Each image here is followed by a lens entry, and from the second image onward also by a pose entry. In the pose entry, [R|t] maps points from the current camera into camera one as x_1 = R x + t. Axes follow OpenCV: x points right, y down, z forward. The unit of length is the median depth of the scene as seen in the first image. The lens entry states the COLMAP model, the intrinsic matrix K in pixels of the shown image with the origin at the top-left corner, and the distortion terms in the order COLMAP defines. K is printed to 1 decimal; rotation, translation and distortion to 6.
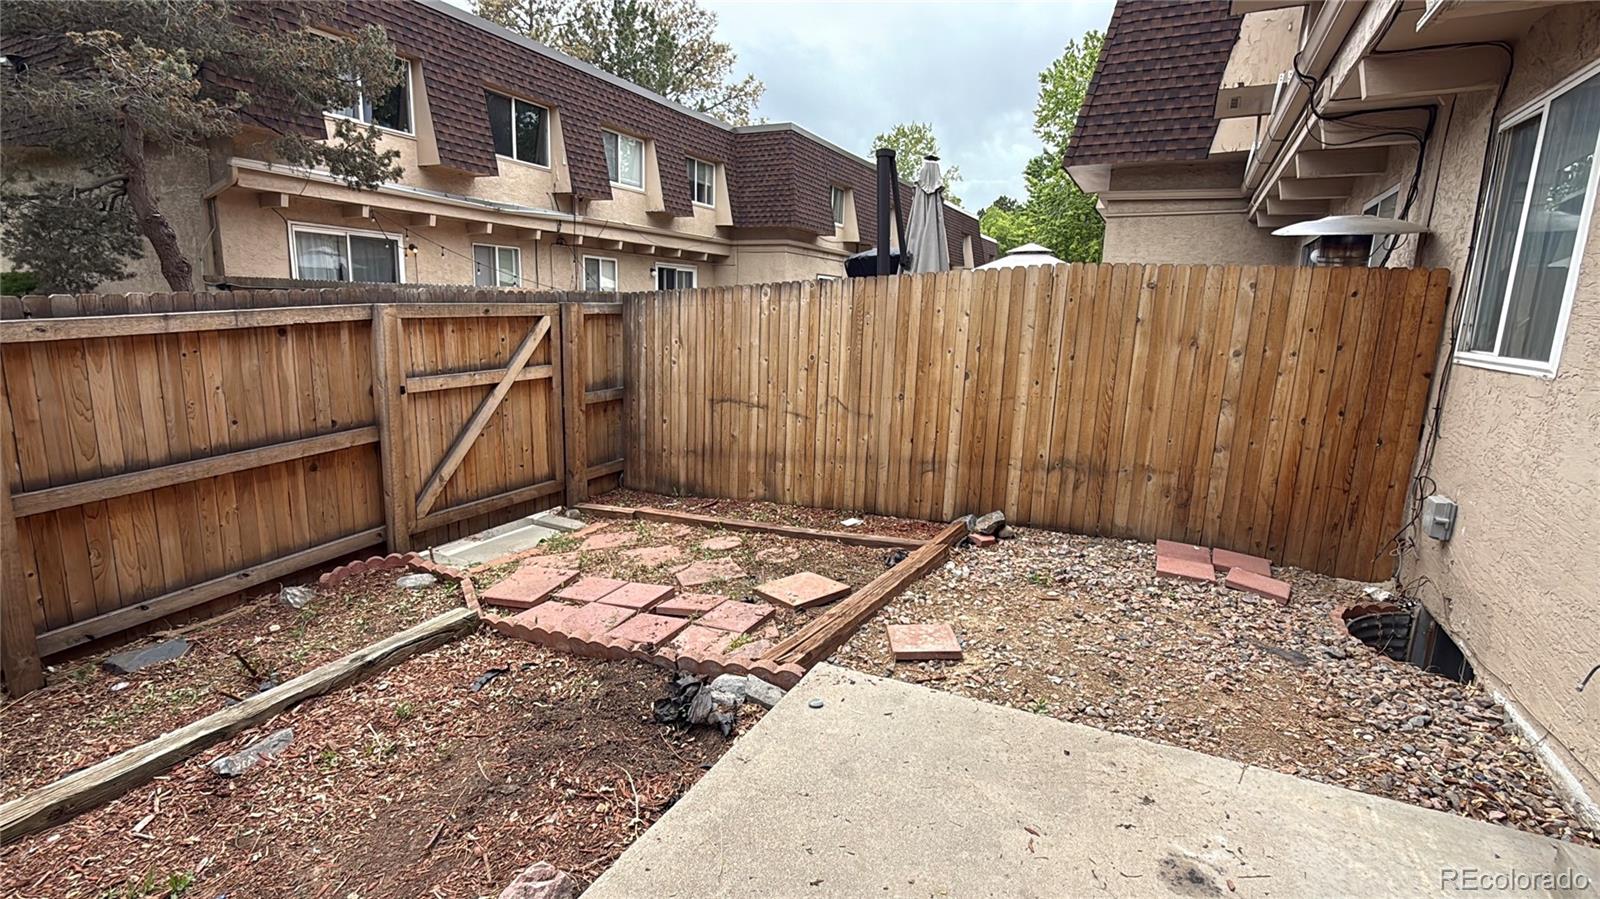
lens RADIAL K [[735.9, 0, 800.0], [0, 735.9, 449.5], [0, 0, 1]] dist [0.000747, -0.000187]
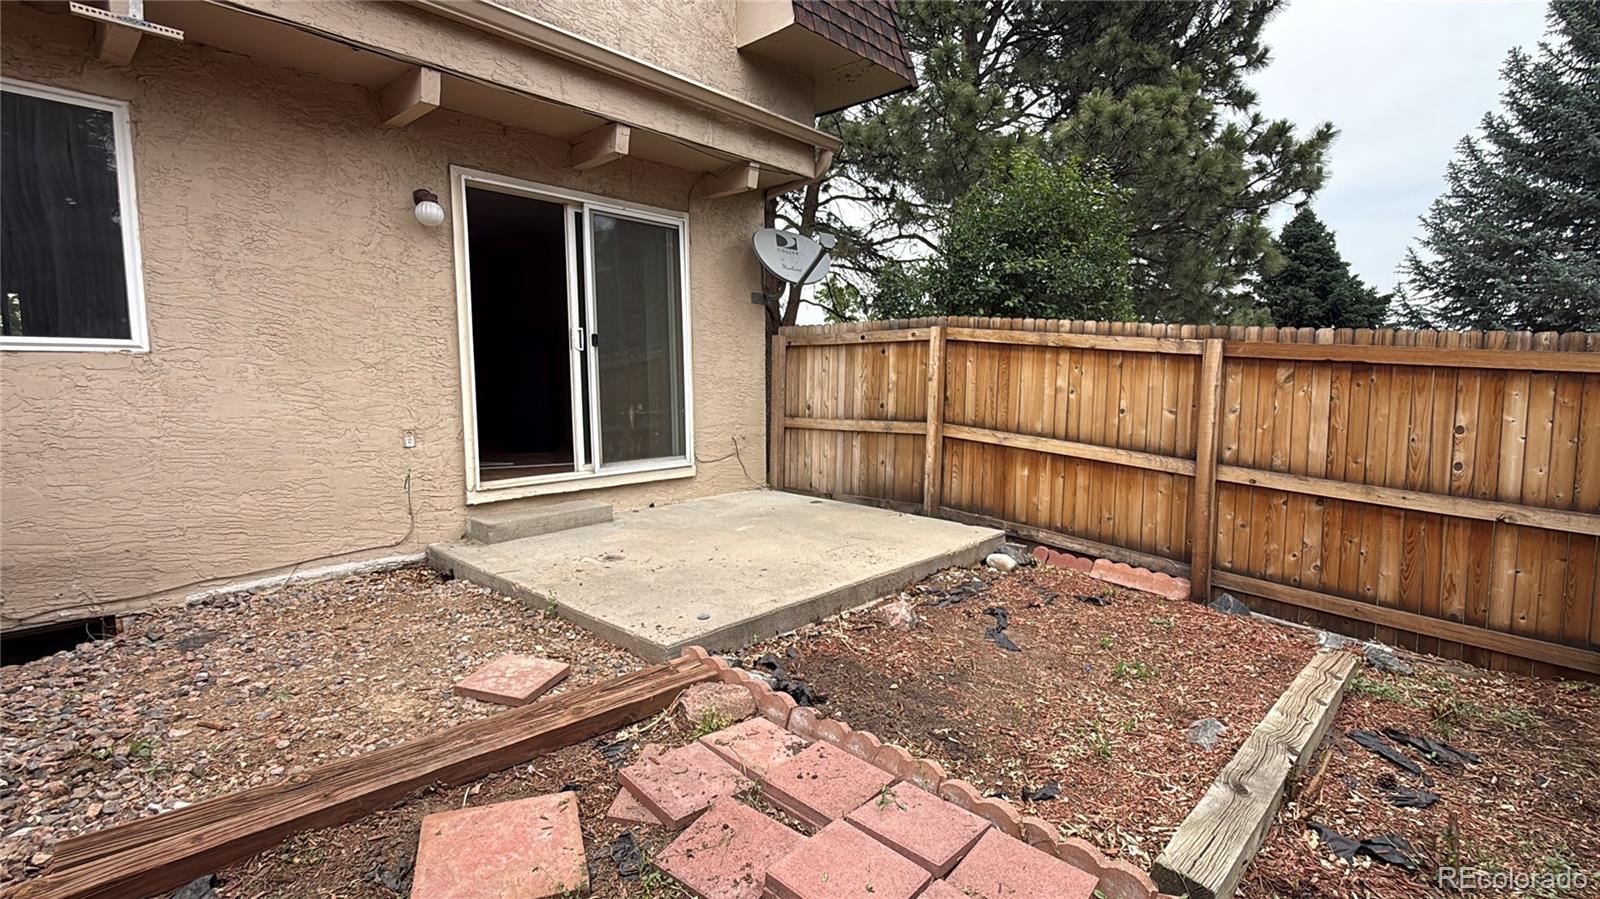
lens RADIAL K [[735.9, 0, 800.0], [0, 735.9, 449.5], [0, 0, 1]] dist [0.000747, -0.000187]
pose [[-0.959869, -0.053994, 0.275201, -0.326640], [0.028214, 0.957722, 0.286308, -0.198055], [-0.279024, 0.282583, -0.917765, 1.403193]]
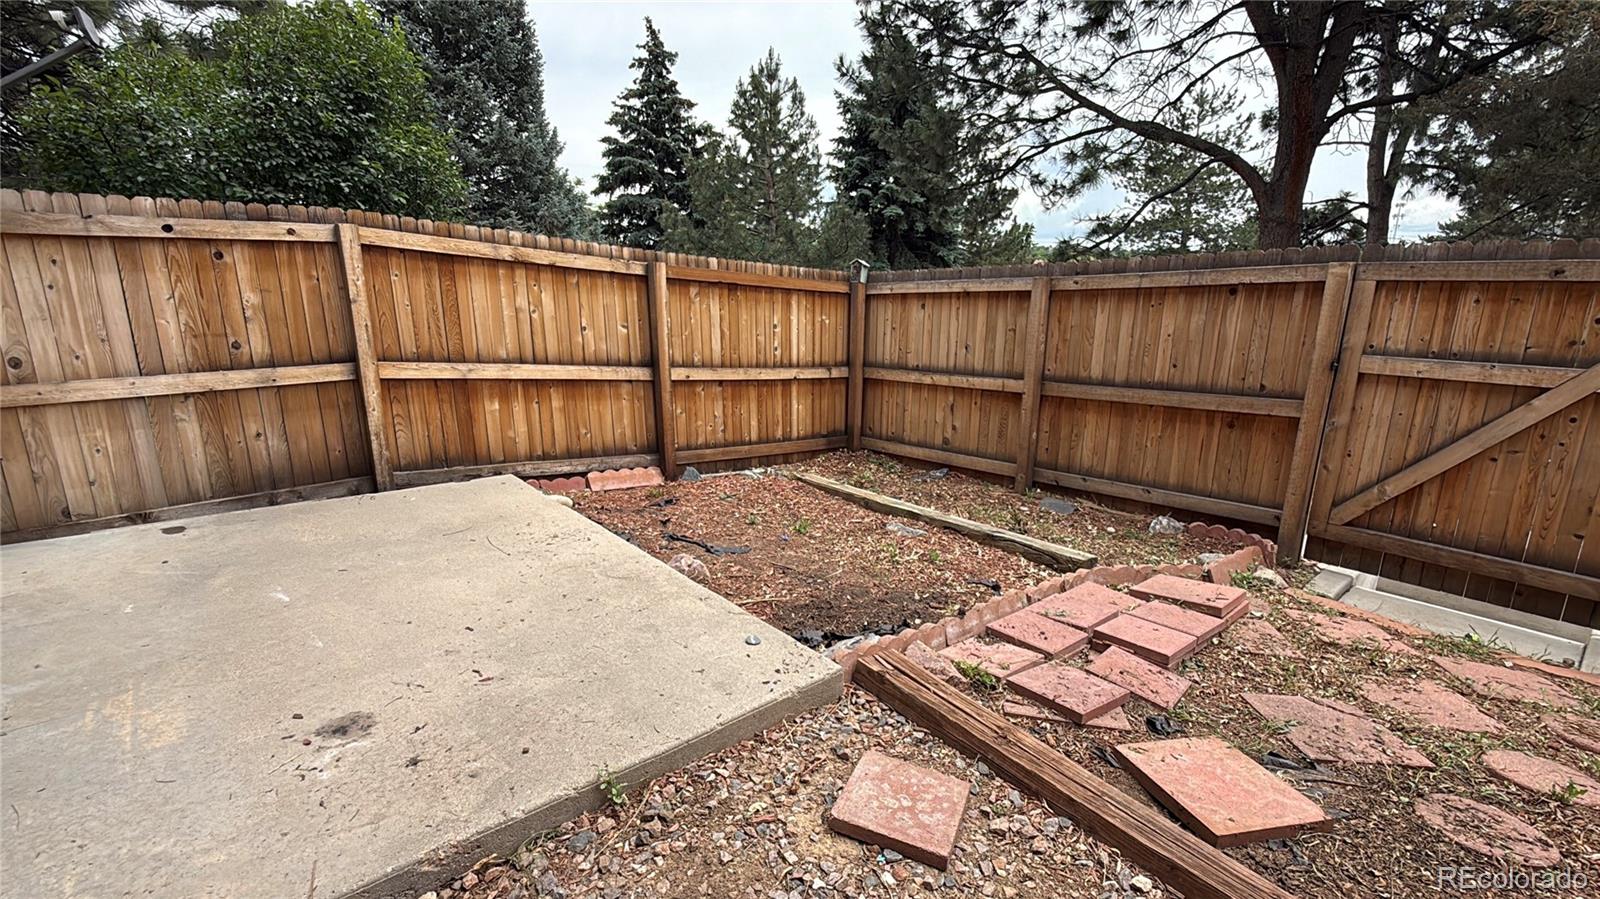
lens RADIAL K [[735.9, 0, 800.0], [0, 735.9, 449.5], [0, 0, 1]] dist [0.000747, -0.000187]
pose [[-0.388103, 0.184678, -0.902923, 0.573644], [-0.200925, 0.939196, 0.278460, -0.121650], [0.899447, 0.289491, -0.327398, 0.898157]]
